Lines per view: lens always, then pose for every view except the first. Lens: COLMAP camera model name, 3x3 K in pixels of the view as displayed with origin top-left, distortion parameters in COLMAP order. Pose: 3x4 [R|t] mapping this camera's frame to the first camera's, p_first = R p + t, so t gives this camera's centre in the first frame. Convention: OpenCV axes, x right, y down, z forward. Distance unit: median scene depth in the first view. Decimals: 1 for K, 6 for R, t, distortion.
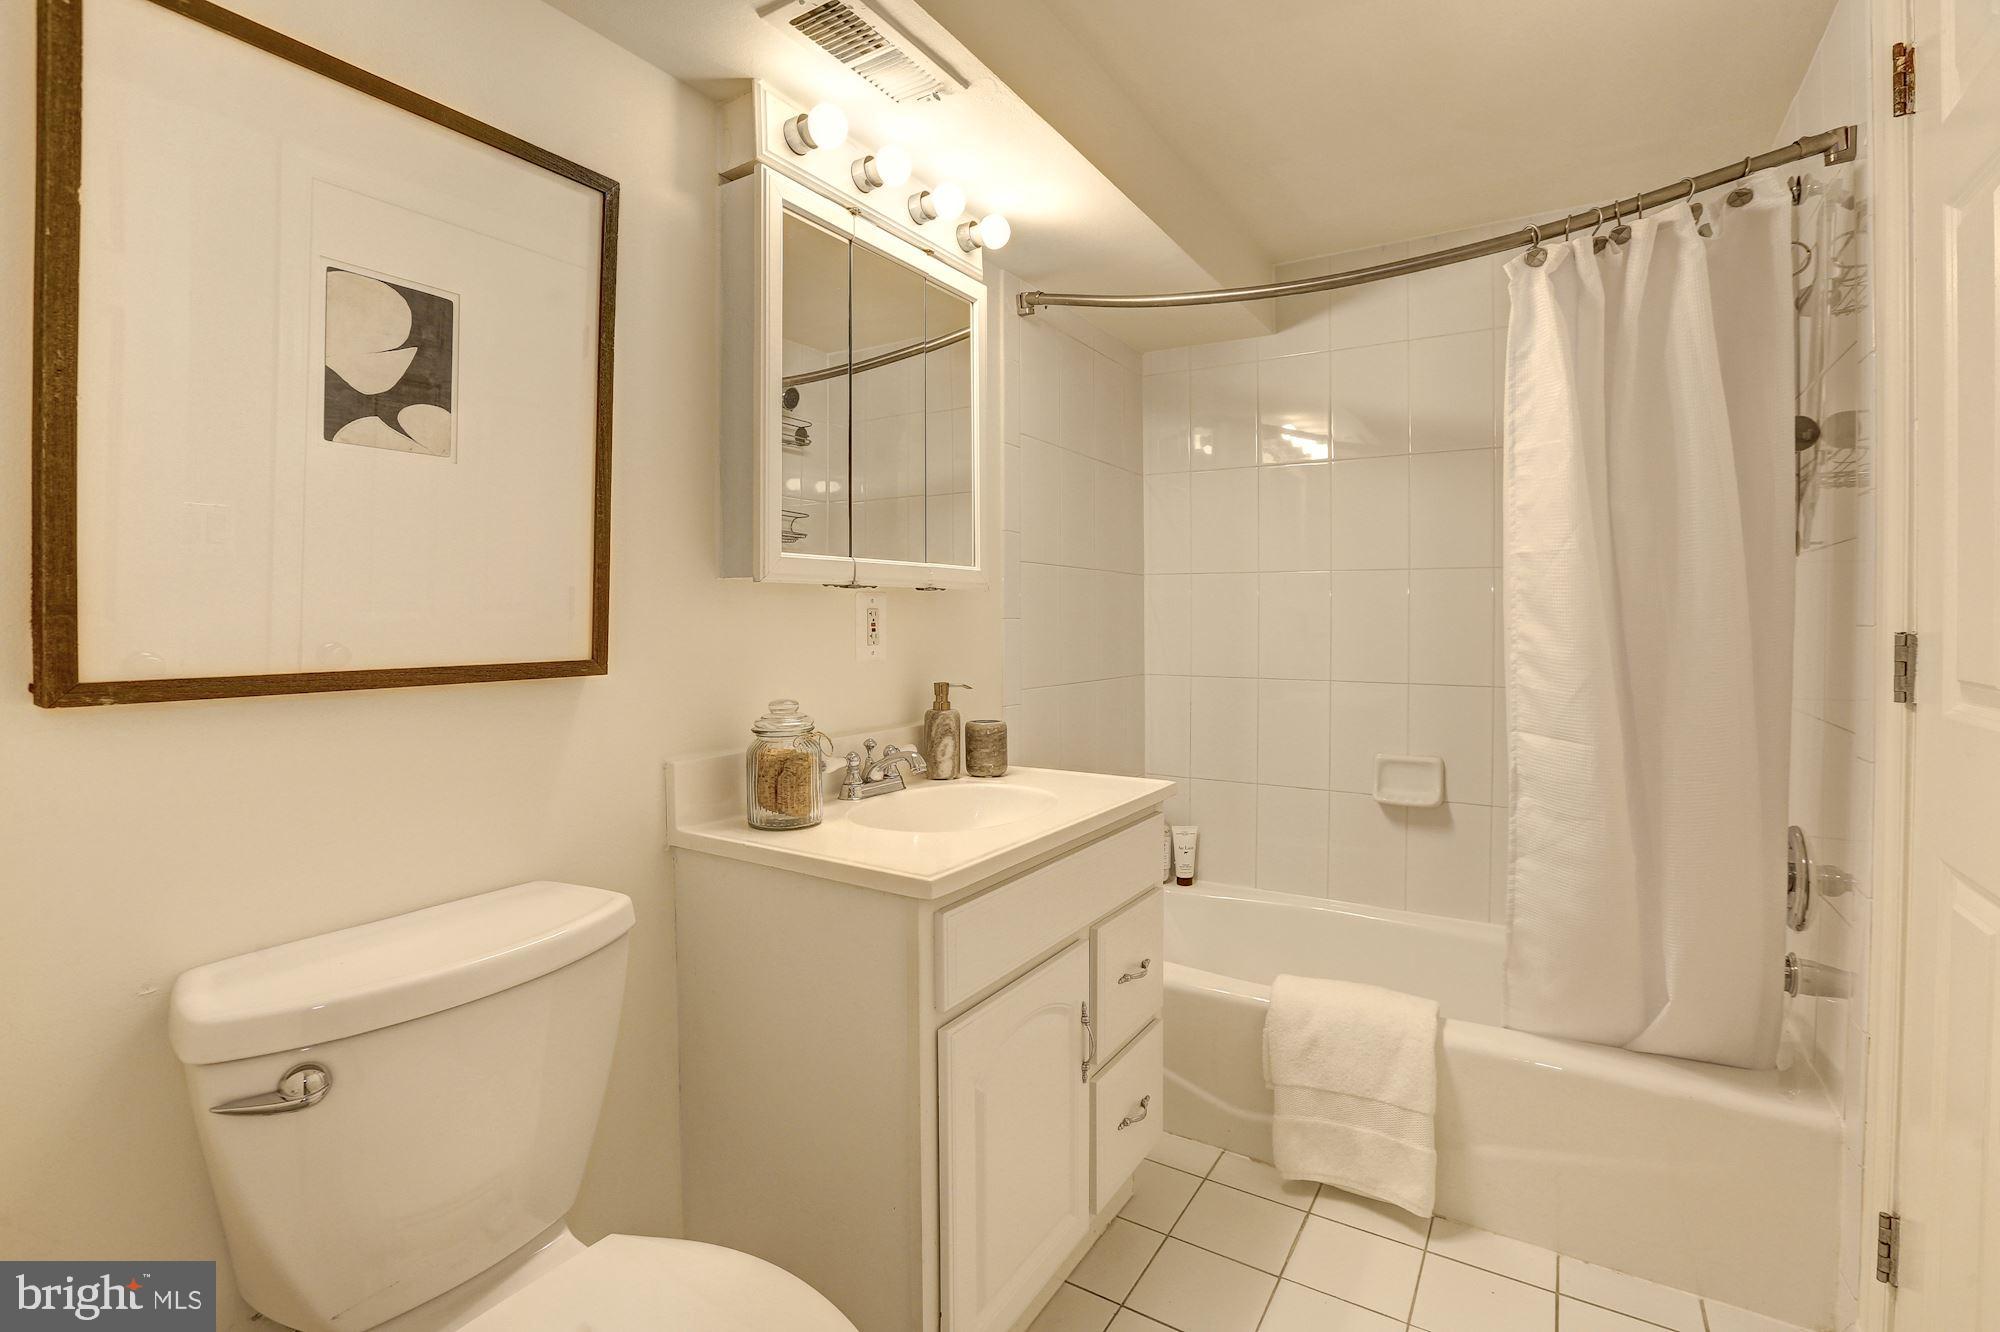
lens RADIAL K [[922.2, 0, 988.1], [0, 922.2, 664.0], [0, 0, 1]] dist [-0.048843, 0.015610]
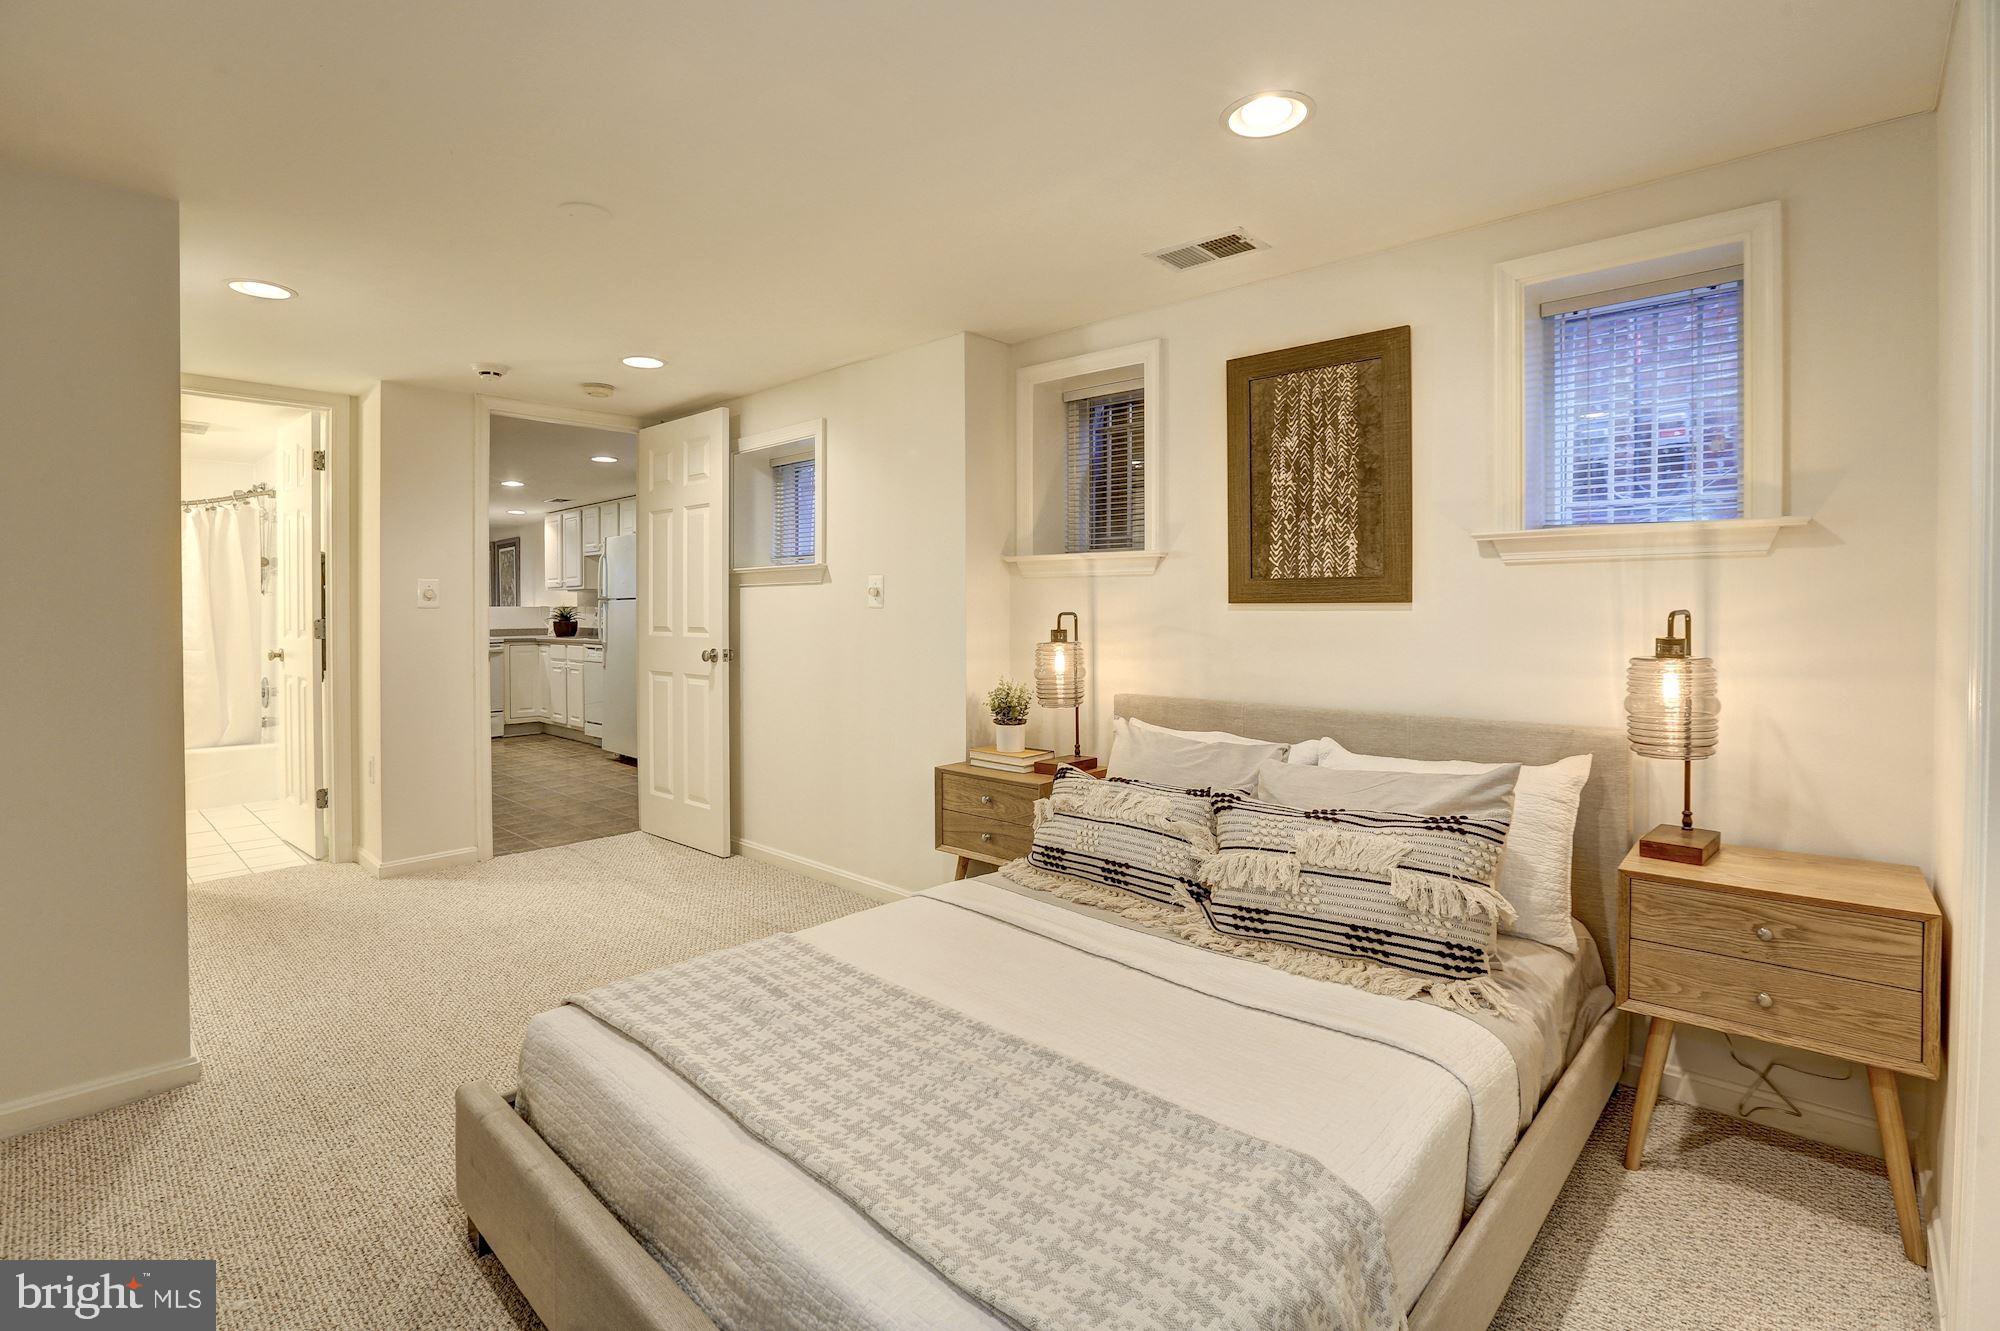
lens RADIAL K [[922.2, 0, 988.1], [0, 922.2, 663.5], [0, 0, 1]] dist [-0.048843, 0.015610]
pose [[0.162824, -0.035228, 0.986026, -2.355846], [0.001467, 0.999370, 0.035462, 0.022222], [-0.986654, -0.004327, 0.162773, -2.656217]]
